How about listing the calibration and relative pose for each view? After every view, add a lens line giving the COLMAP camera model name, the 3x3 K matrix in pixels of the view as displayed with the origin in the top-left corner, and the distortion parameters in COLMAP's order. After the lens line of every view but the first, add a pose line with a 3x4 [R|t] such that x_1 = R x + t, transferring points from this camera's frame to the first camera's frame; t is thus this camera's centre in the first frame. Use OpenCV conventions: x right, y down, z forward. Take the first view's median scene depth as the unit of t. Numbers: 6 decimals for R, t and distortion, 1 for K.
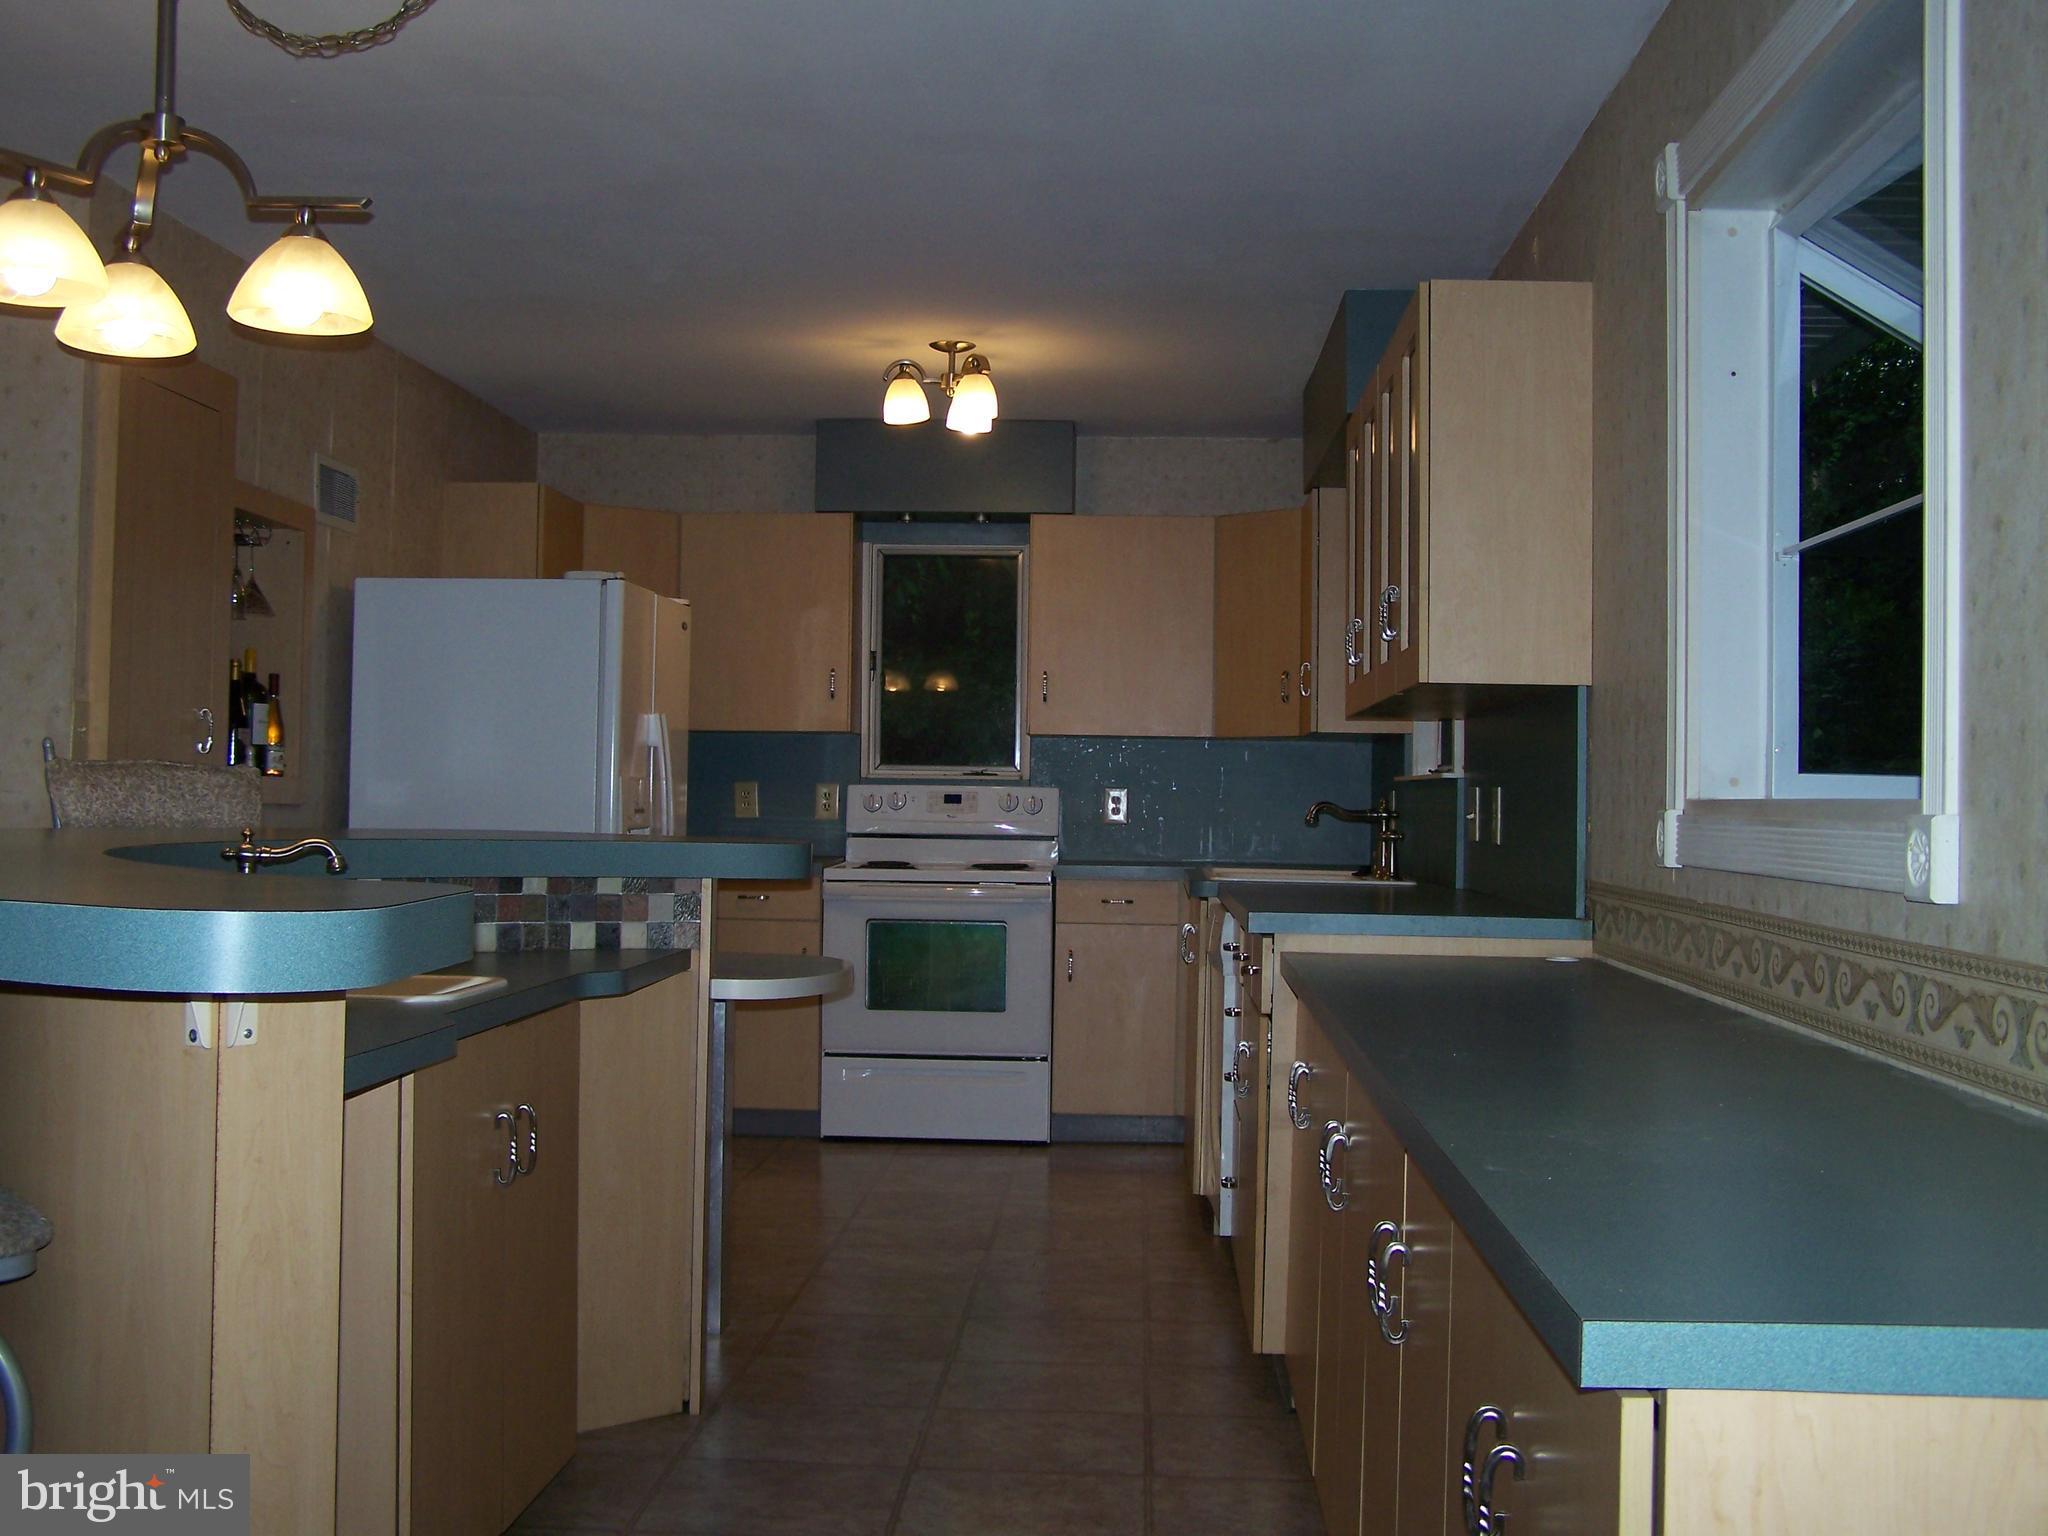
lens RADIAL K [[2324.1, 0, 1024.0], [0, 2324.1, 768.0], [0, 0, 1]] dist [-0.111987, 0.004011]
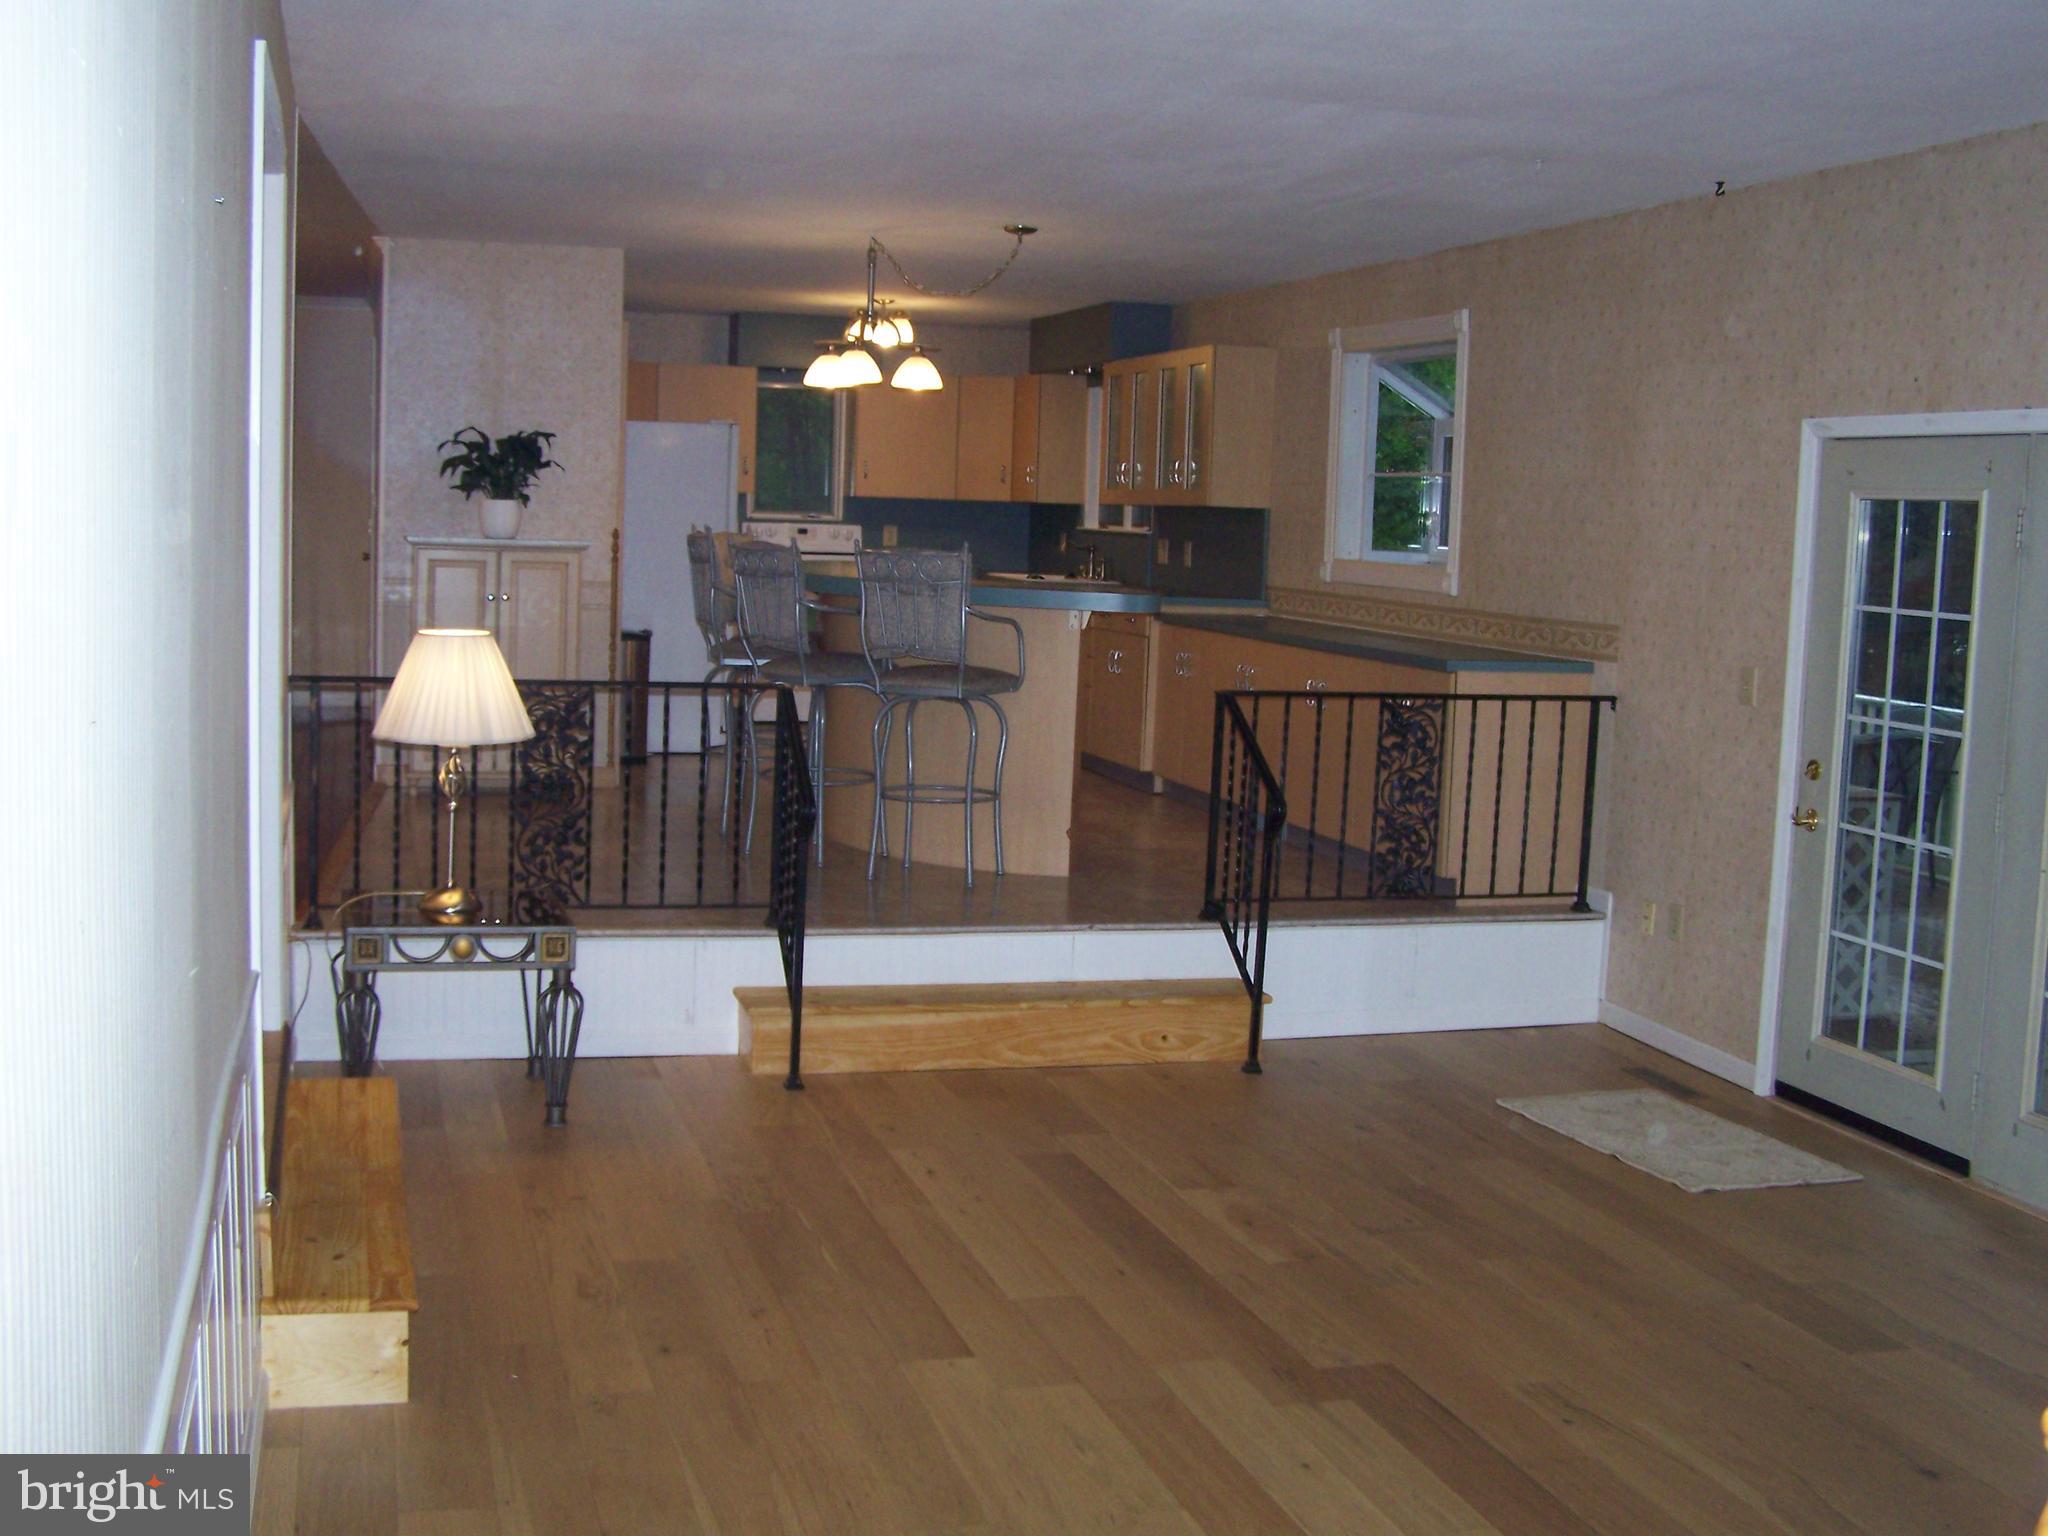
lens RADIAL K [[2278.1, 0, 1024.0], [0, 2278.1, 768.0], [0, 0, 1]] dist [0.003077, 0.001145]
pose [[0.942401, -0.024212, 0.333607, -1.000643], [-0.021595, 0.990891, 0.132920, -0.094230], [-0.333787, -0.132468, 0.933294, -1.524982]]
